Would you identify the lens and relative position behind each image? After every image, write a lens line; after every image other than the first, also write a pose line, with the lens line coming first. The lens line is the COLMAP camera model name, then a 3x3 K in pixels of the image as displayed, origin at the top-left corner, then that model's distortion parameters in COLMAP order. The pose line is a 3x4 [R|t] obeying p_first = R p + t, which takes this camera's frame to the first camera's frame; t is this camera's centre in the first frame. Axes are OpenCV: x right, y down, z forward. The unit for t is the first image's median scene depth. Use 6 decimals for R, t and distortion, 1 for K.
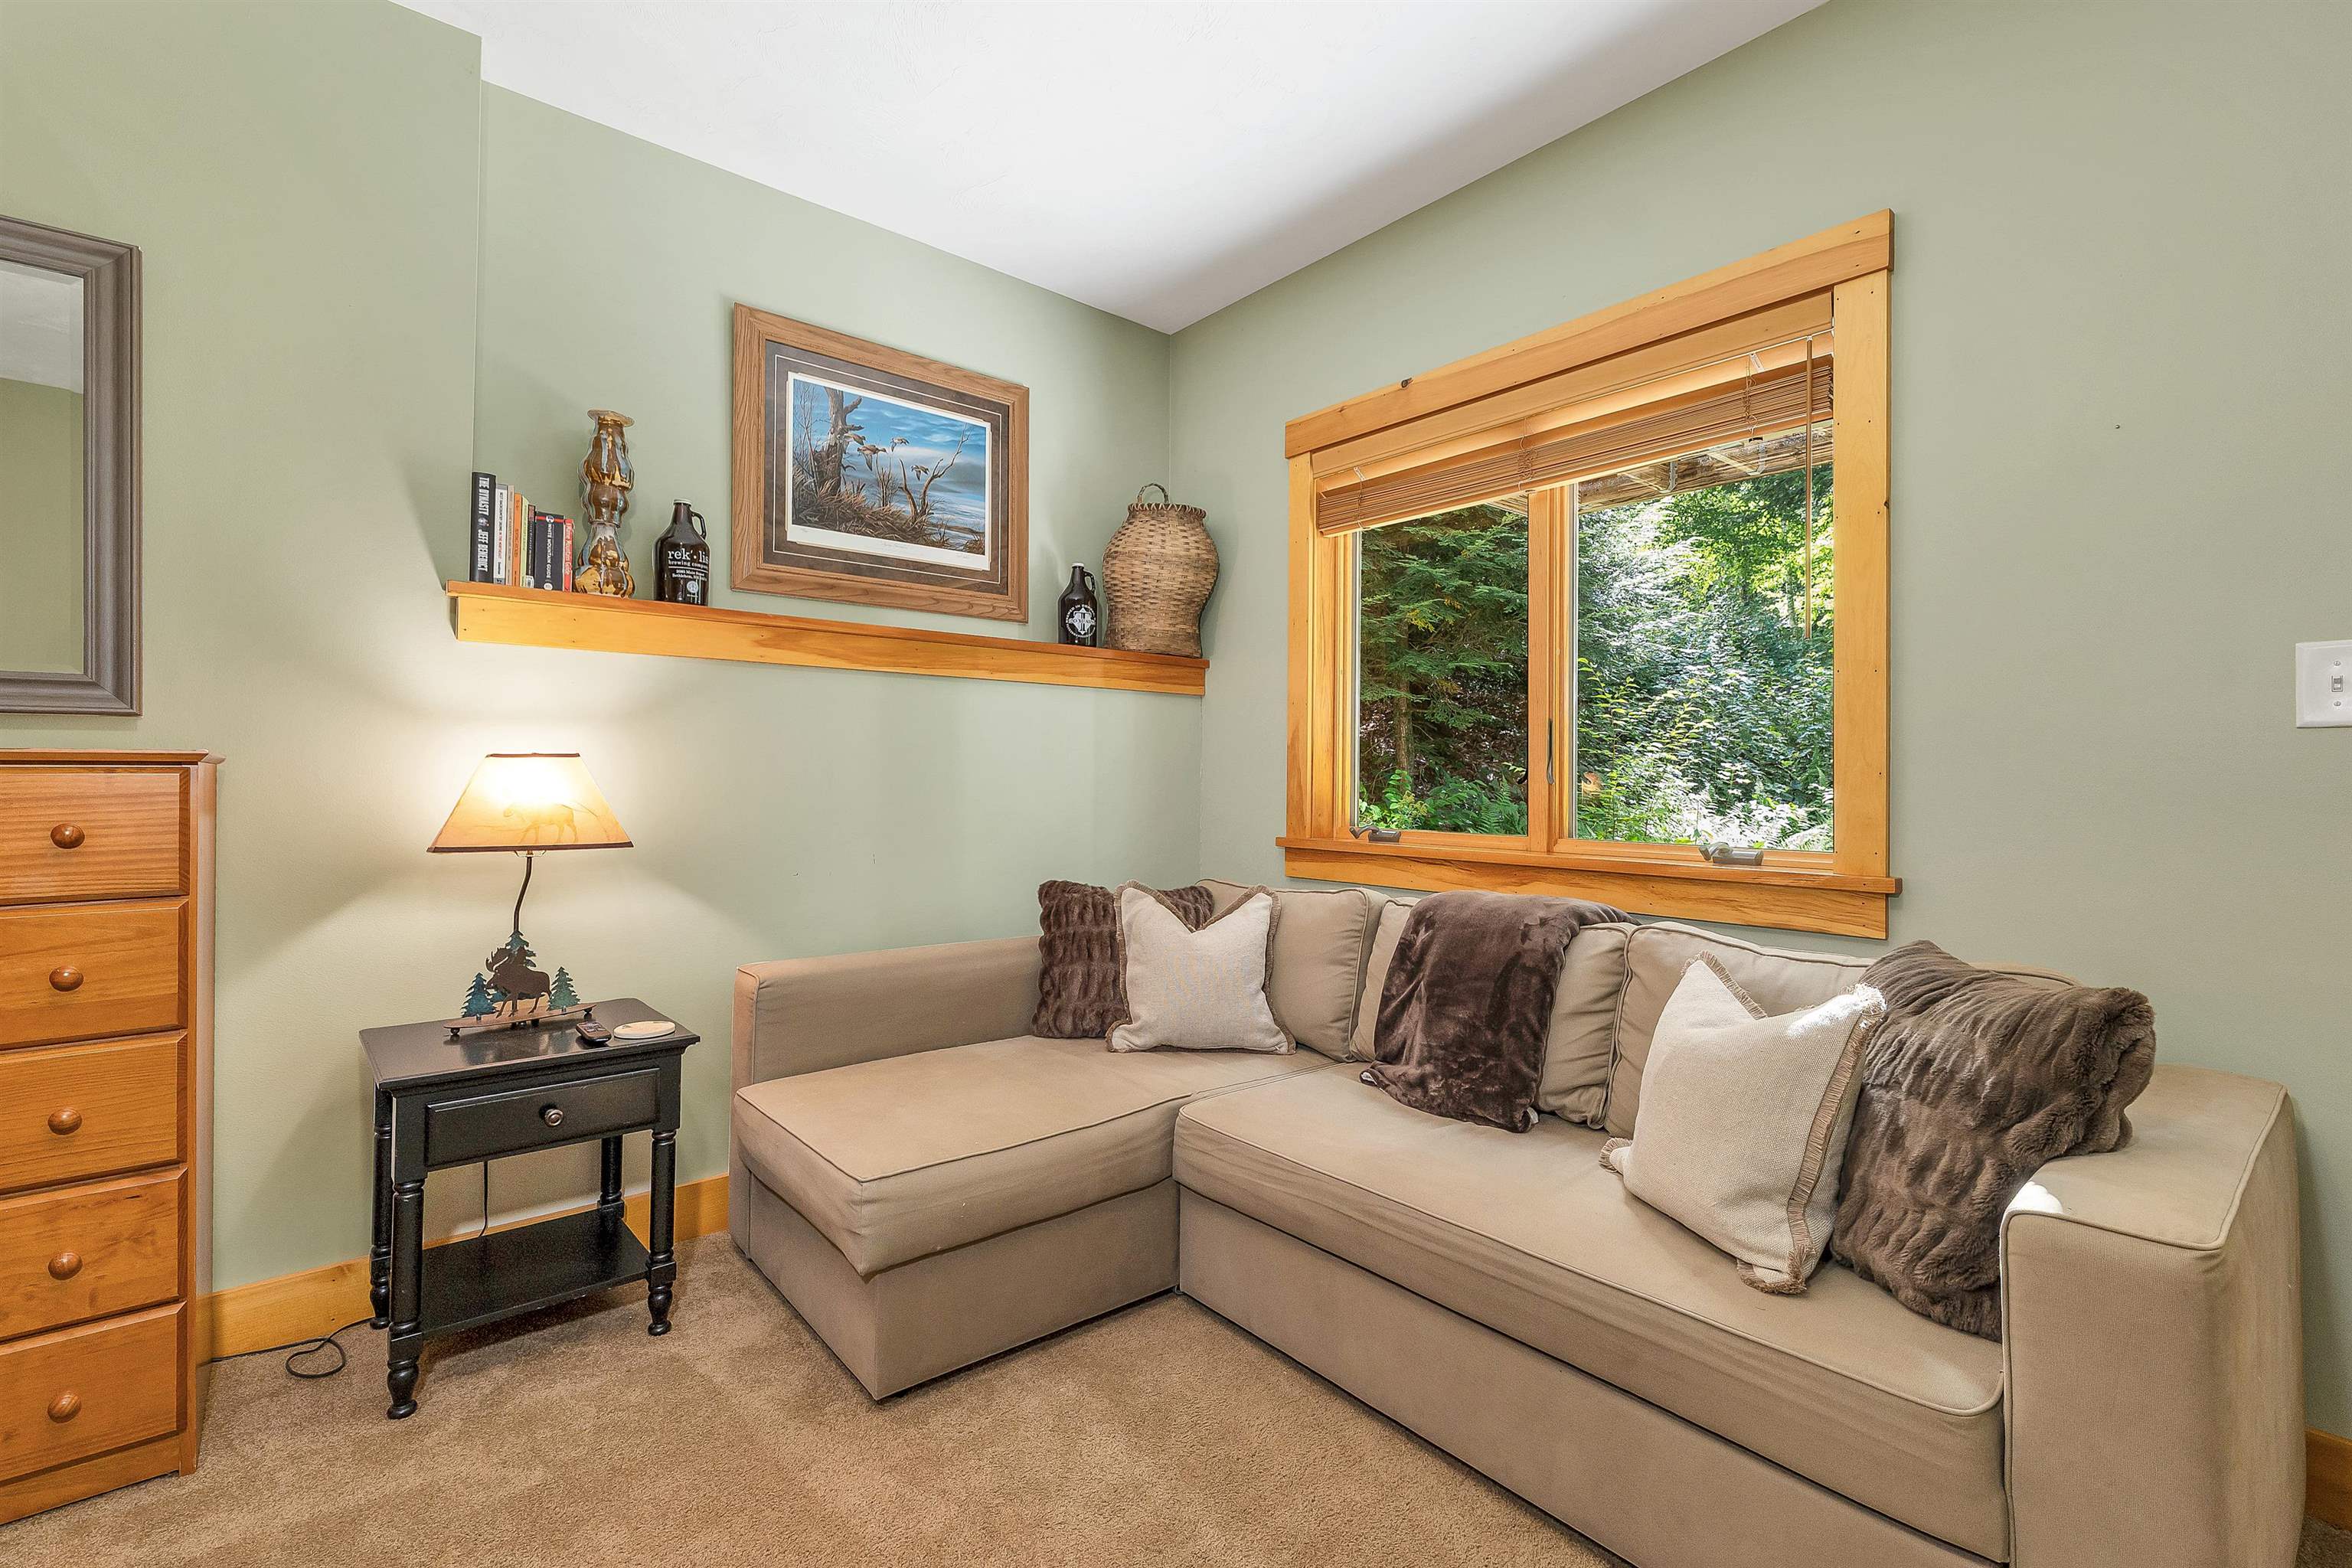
lens RADIAL K [[1036.5, 0, 1176.0], [0, 1036.5, 784.0], [0, 0, 1]] dist [-0.008334, -0.000069]
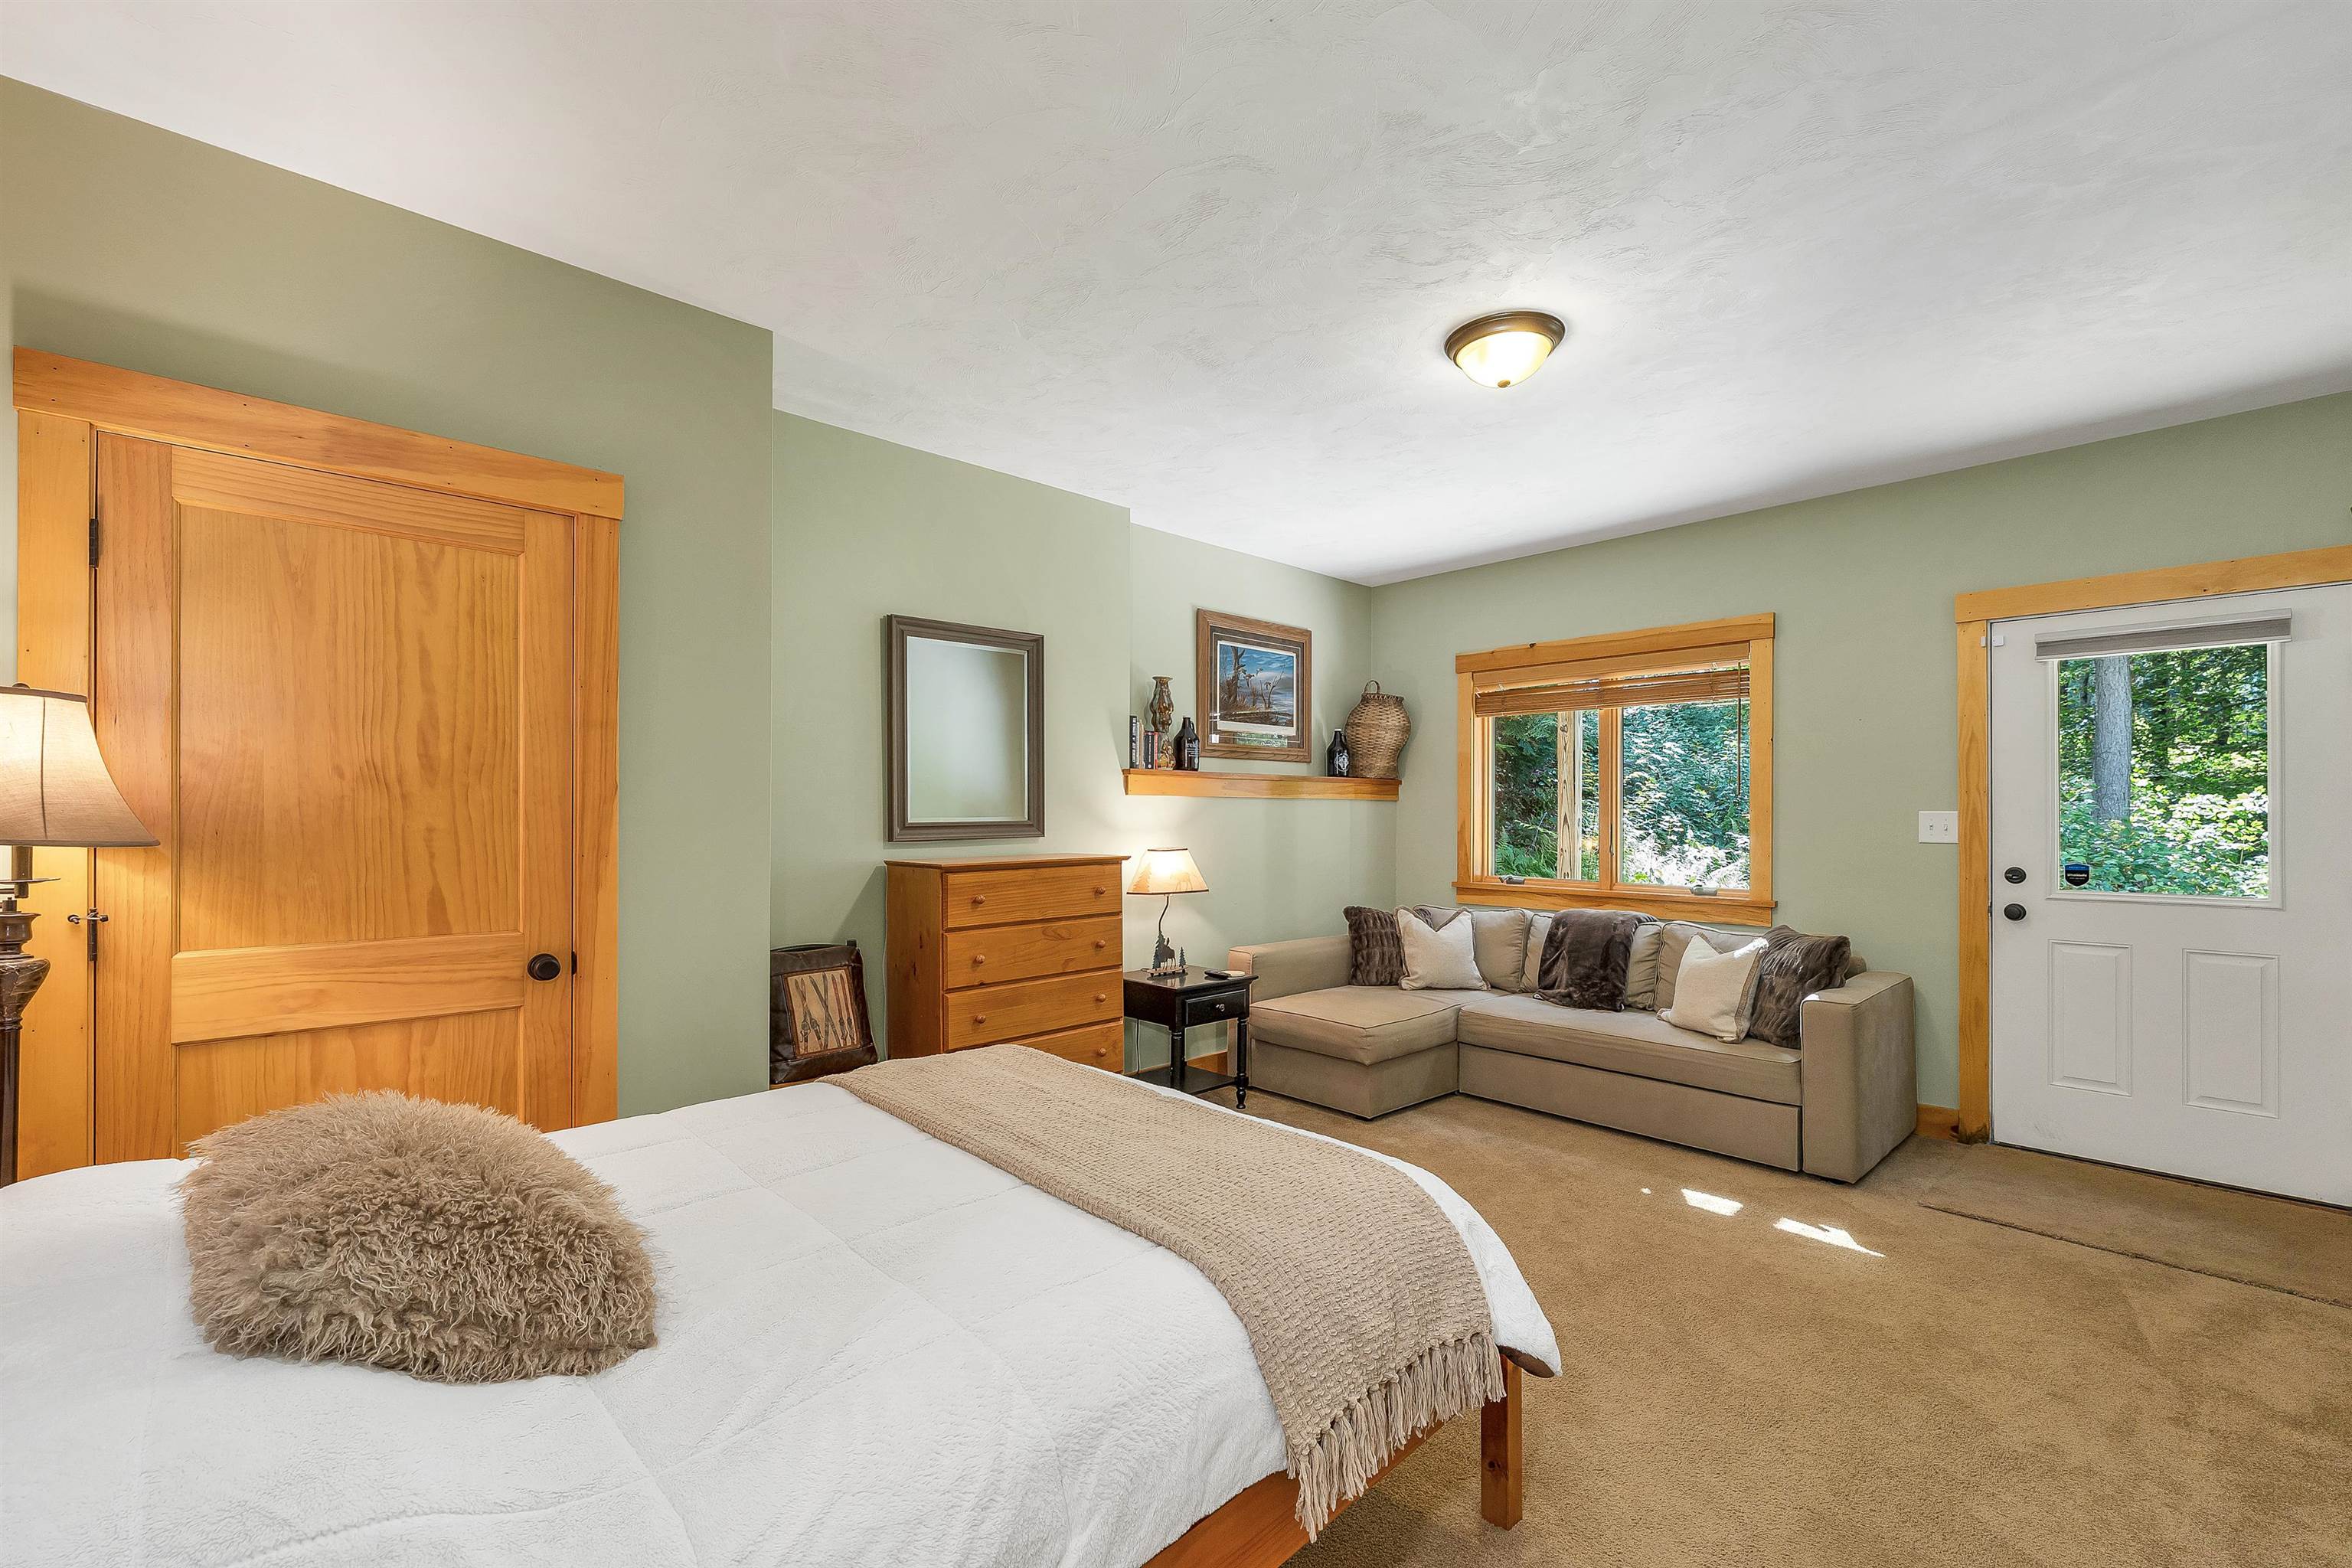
lens RADIAL K [[1005.4, 0, 1177.8], [0, 1005.4, 824.8], [0, 0, 1]] dist [-0.003093, -0.000222]
pose [[0.998439, -0.004785, 0.055646, -0.596500], [0.004301, 0.999952, 0.008814, -0.082214], [-0.055686, -0.008561, 0.998412, -0.914474]]
